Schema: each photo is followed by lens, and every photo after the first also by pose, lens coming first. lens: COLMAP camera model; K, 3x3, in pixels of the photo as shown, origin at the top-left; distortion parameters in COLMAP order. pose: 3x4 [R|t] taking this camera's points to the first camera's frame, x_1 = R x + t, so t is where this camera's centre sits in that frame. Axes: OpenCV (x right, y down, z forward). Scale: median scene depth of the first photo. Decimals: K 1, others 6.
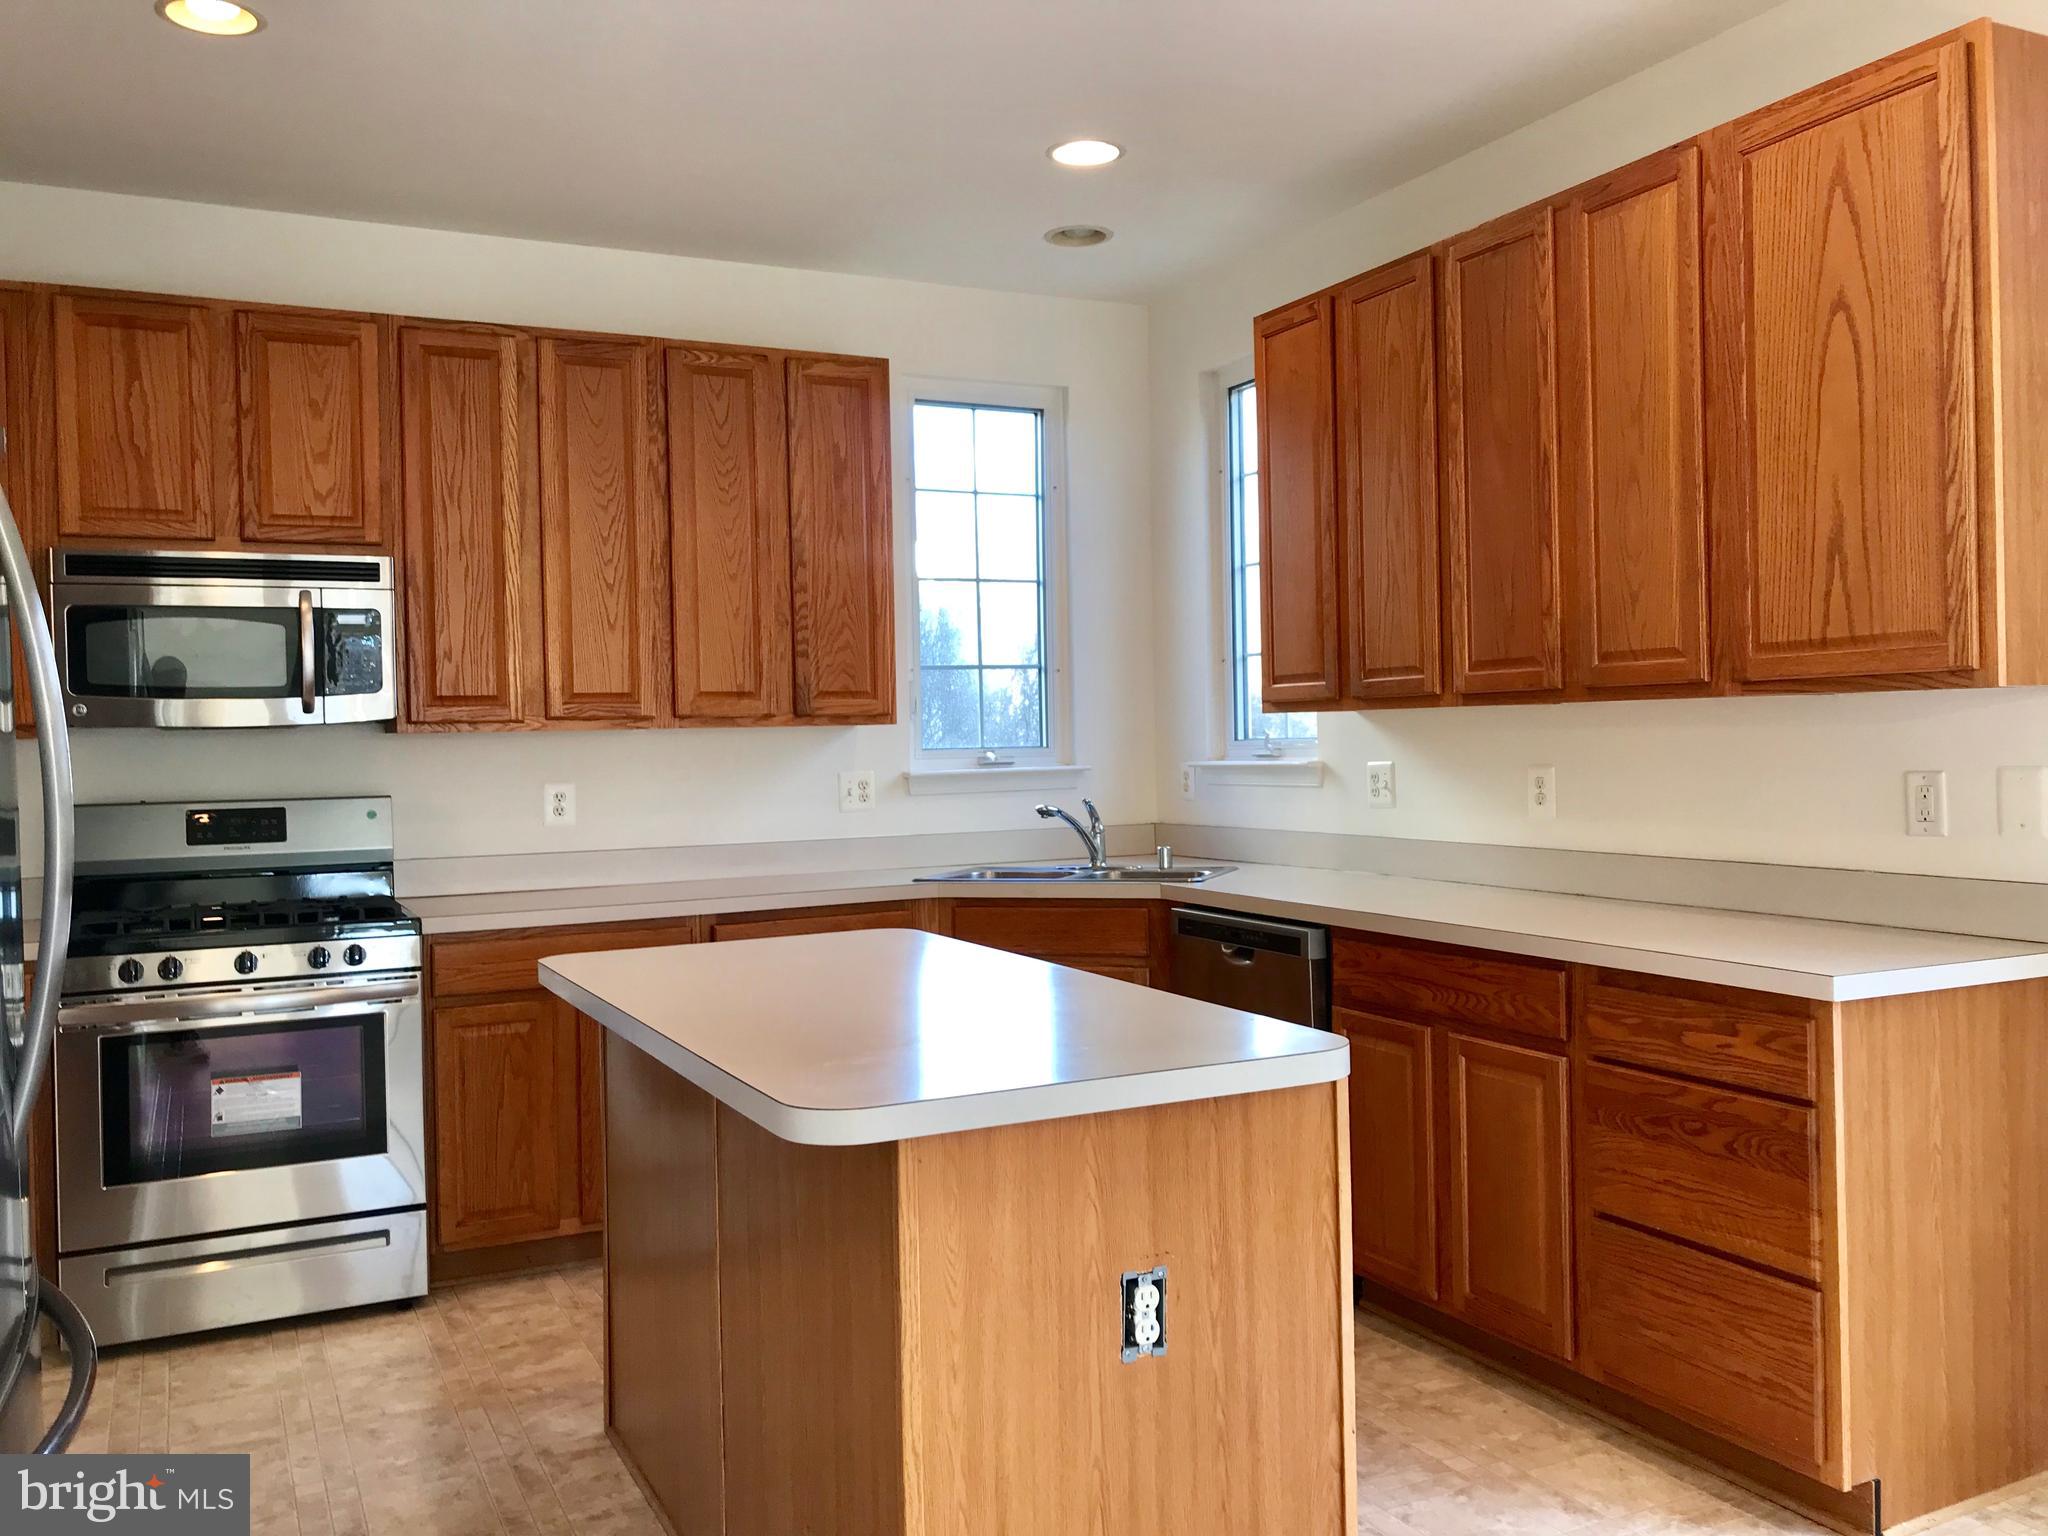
lens RADIAL K [[1663.3, 0, 1024.0], [0, 1663.3, 768.0], [0, 0, 1]] dist [0.007040, -0.004853]
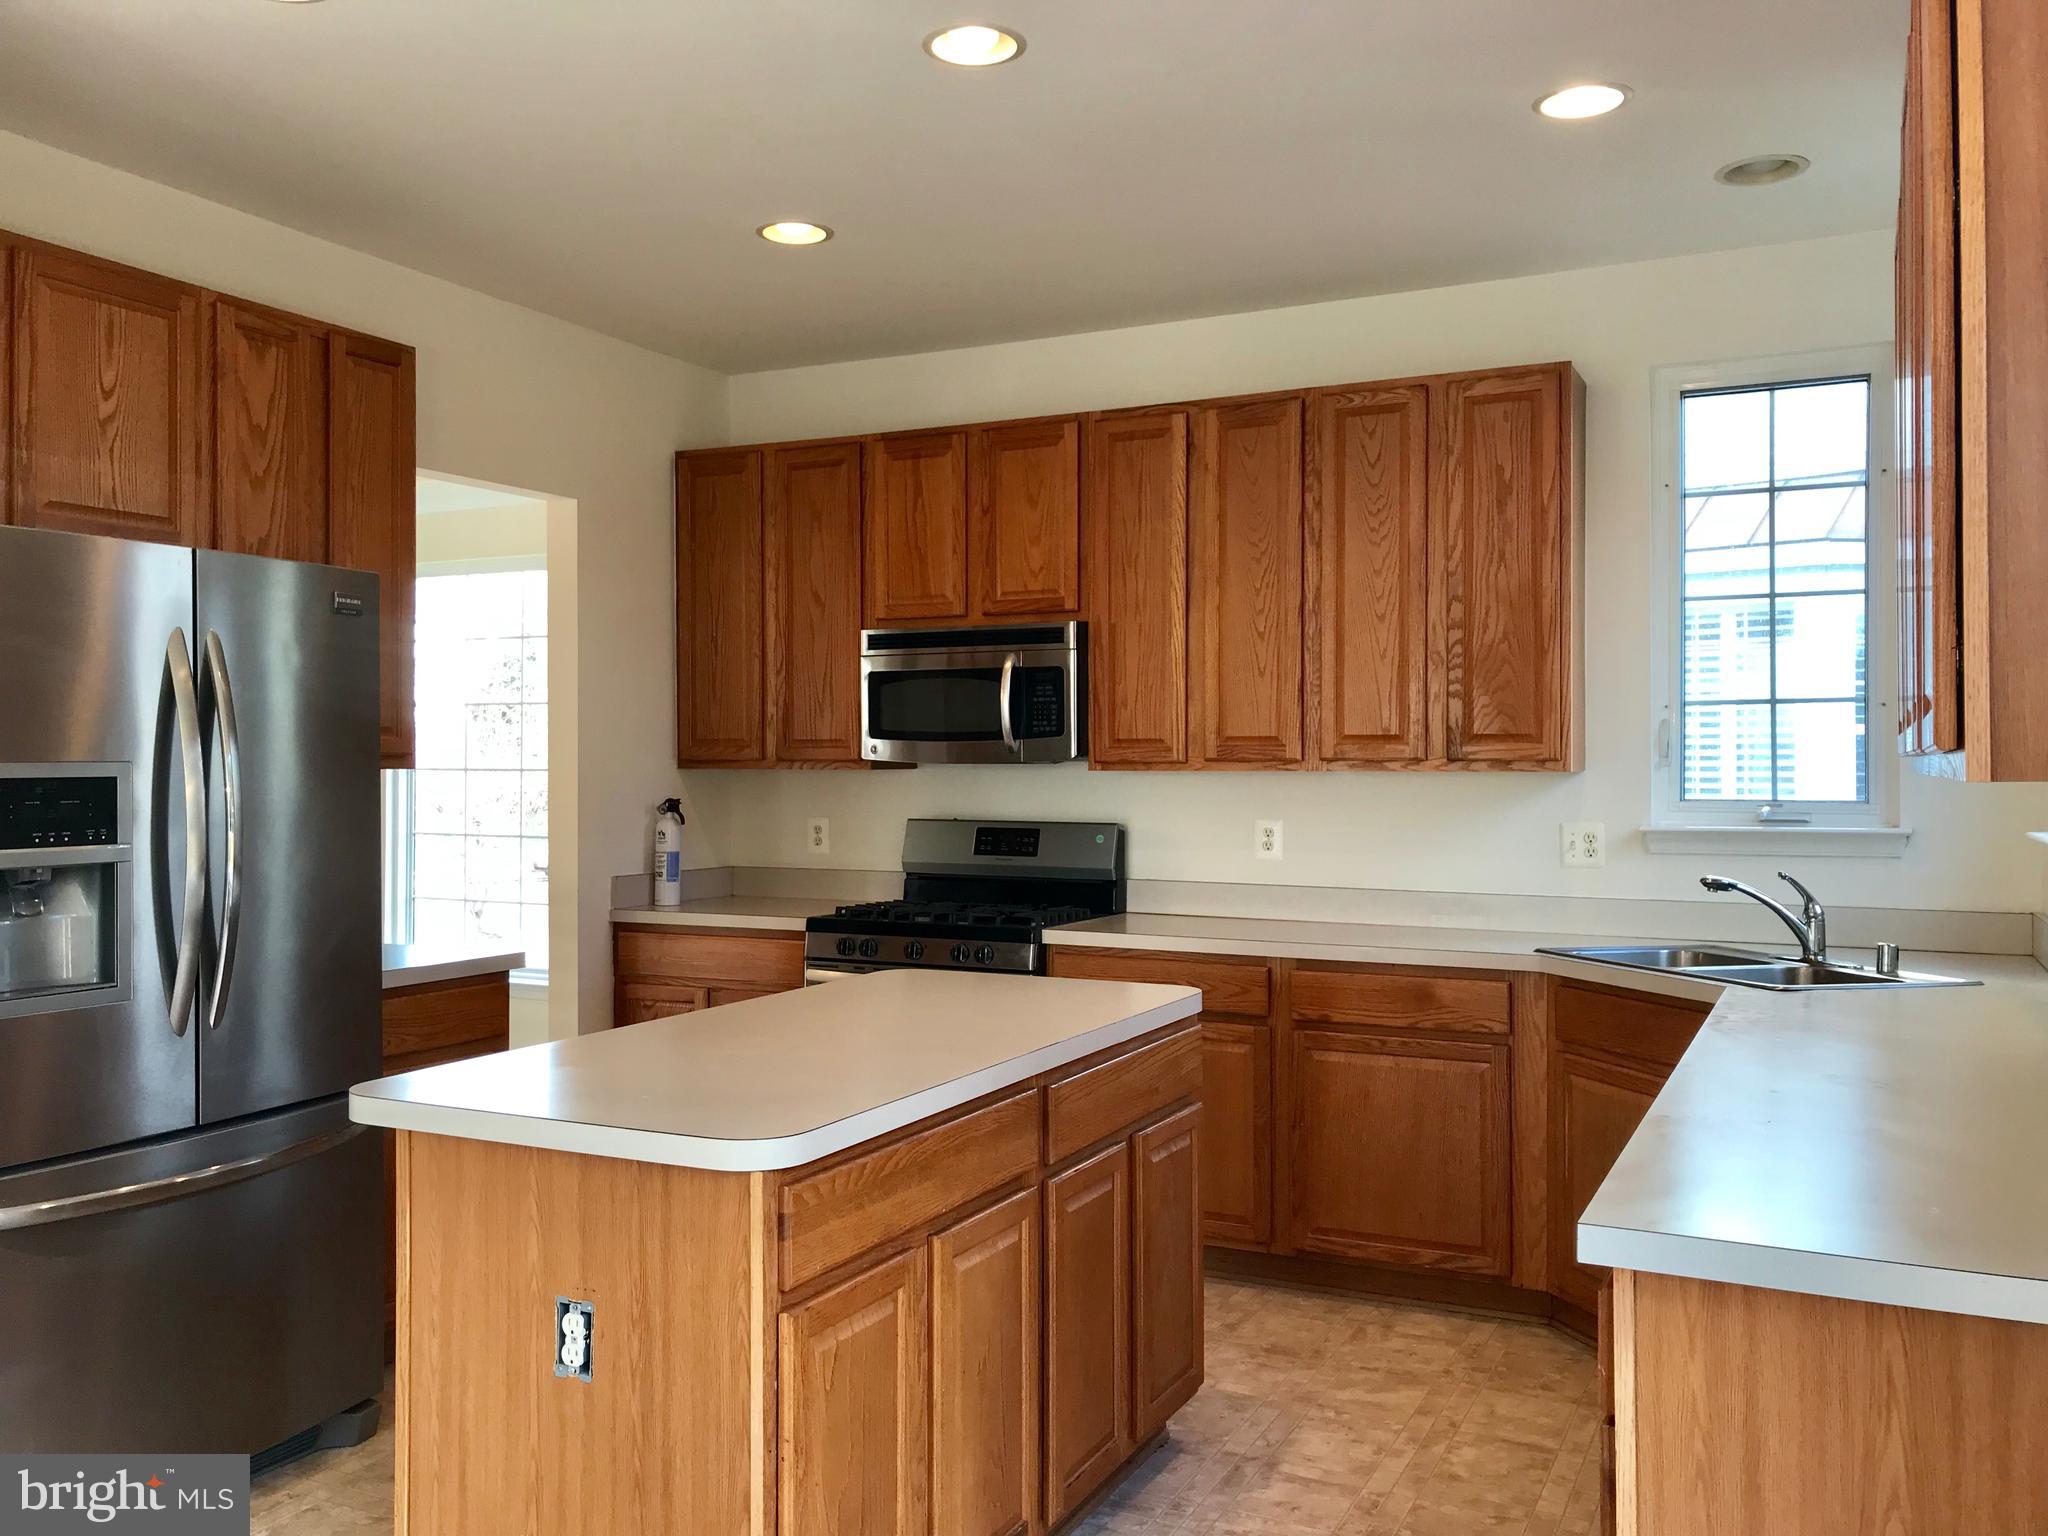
lens RADIAL K [[1672.5, 0, 1013.8], [0, 1672.5, 753.8], [0, 0, 1]] dist [0.073691, -0.174814]
pose [[0.601204, 0.016832, -0.798918, 0.535798], [-0.027509, 0.999621, 0.000359, -0.032466], [0.798622, 0.021761, 0.601440, 0.260422]]
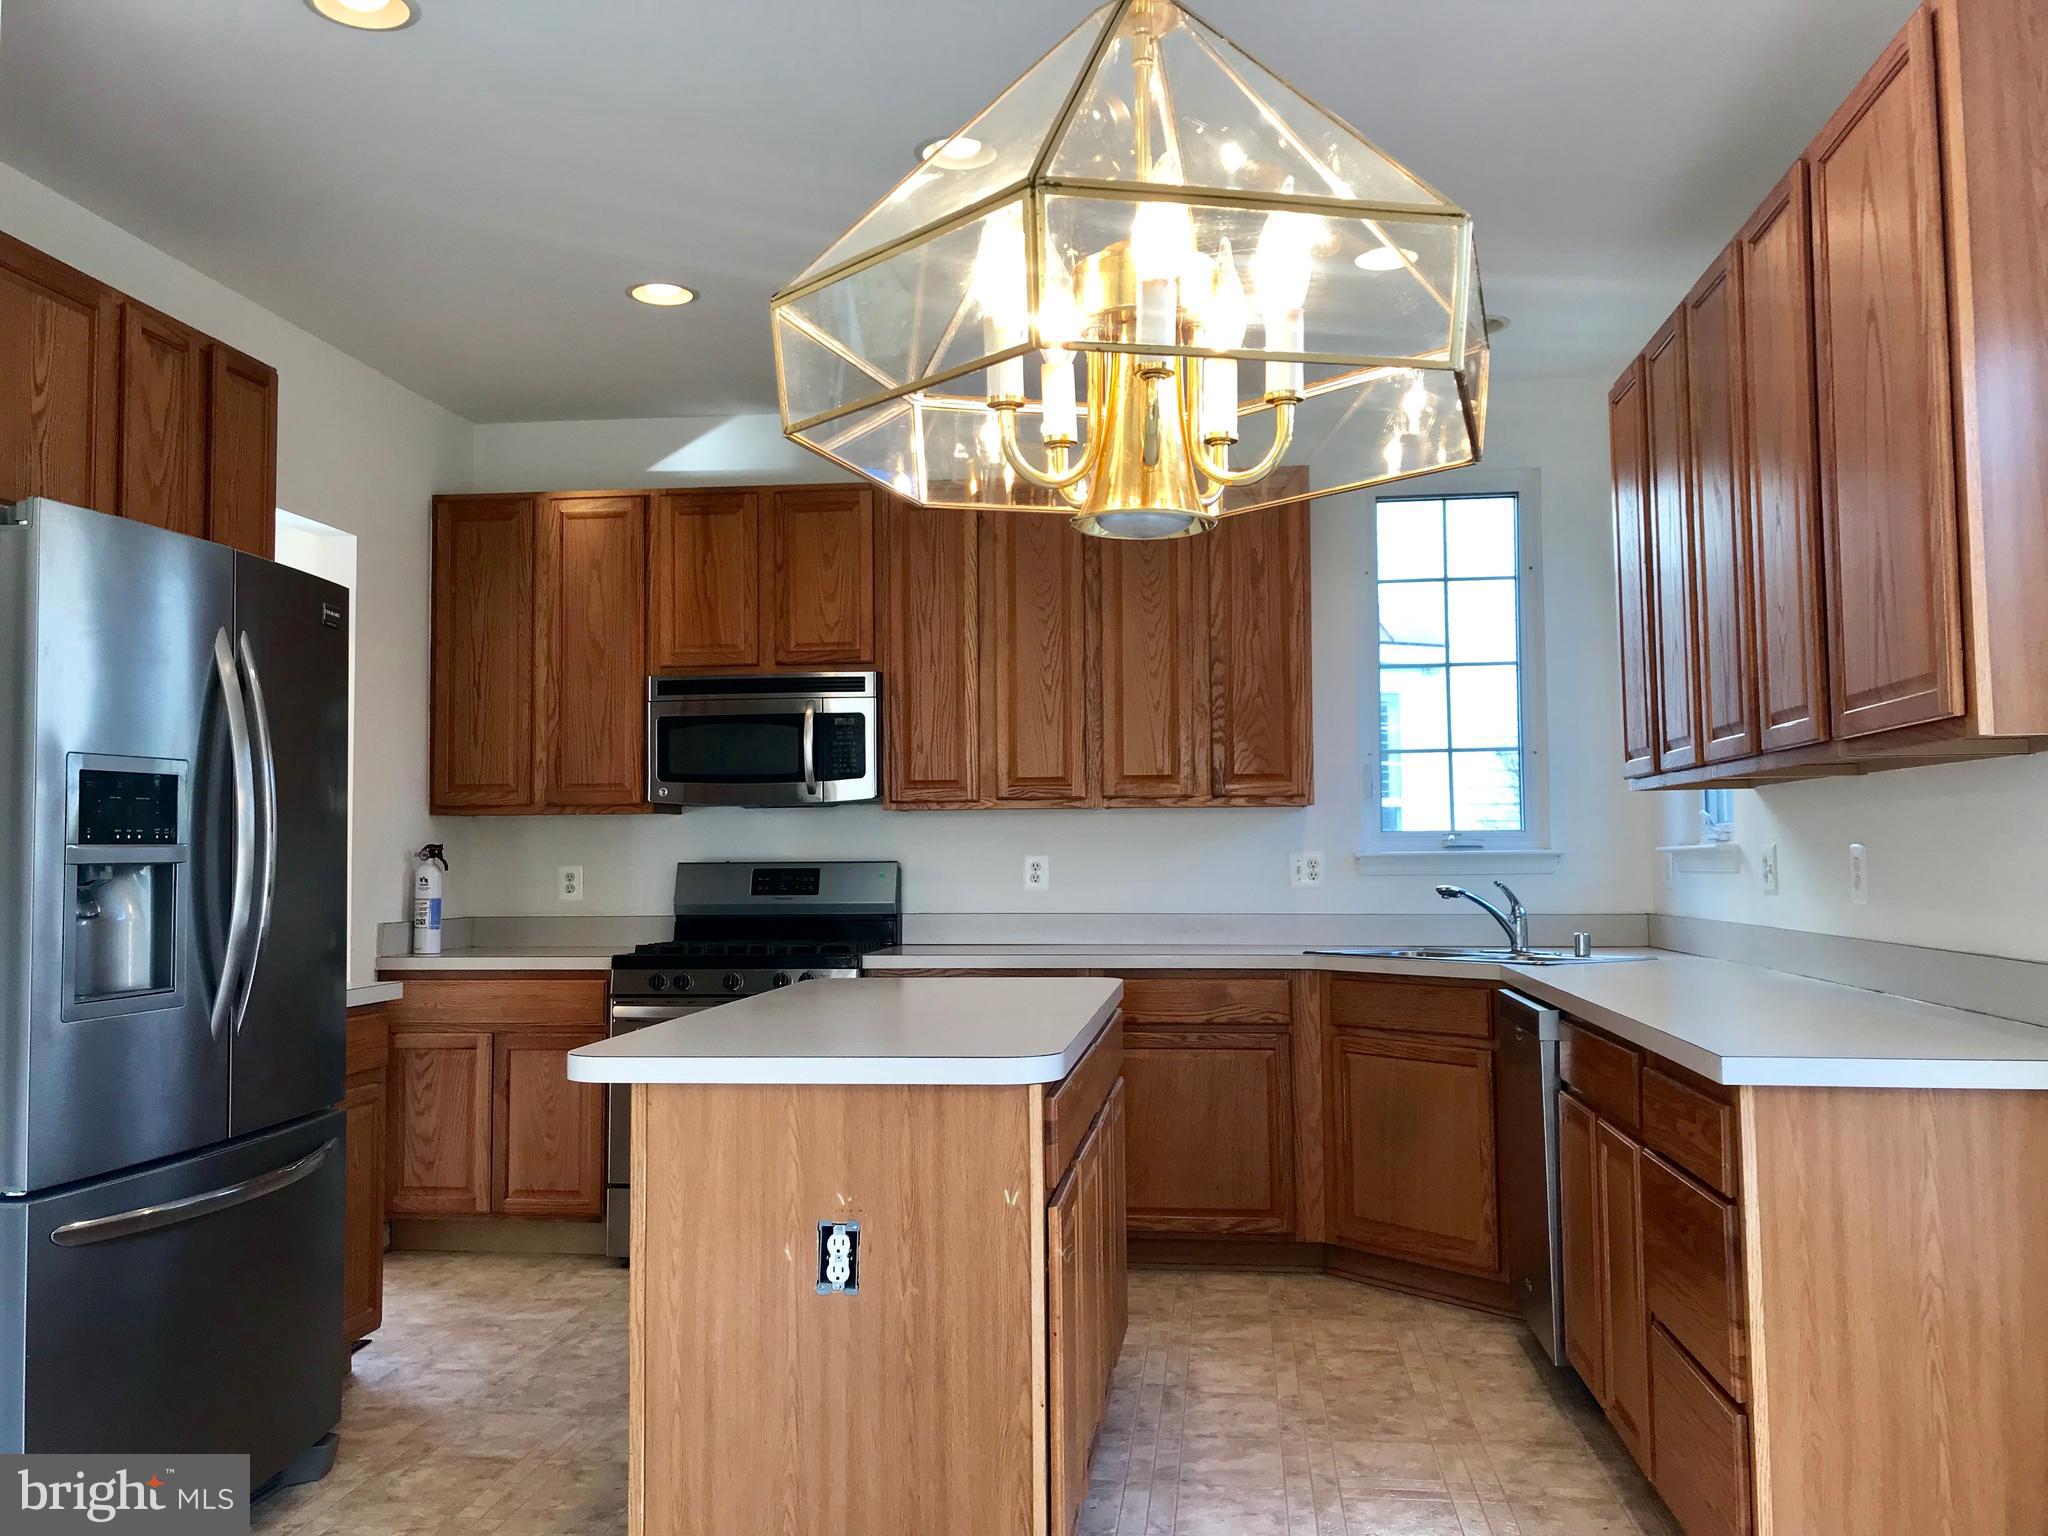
lens RADIAL K [[1670.4, 0, 1025.8], [0, 1670.4, 746.6], [0, 0, 1]] dist [0.097168, -0.217462]
pose [[0.835538, -0.021279, -0.549020, 0.416241], [-0.019614, 0.997458, -0.068509, 0.015532], [0.549082, 0.068010, 0.832997, 0.004981]]
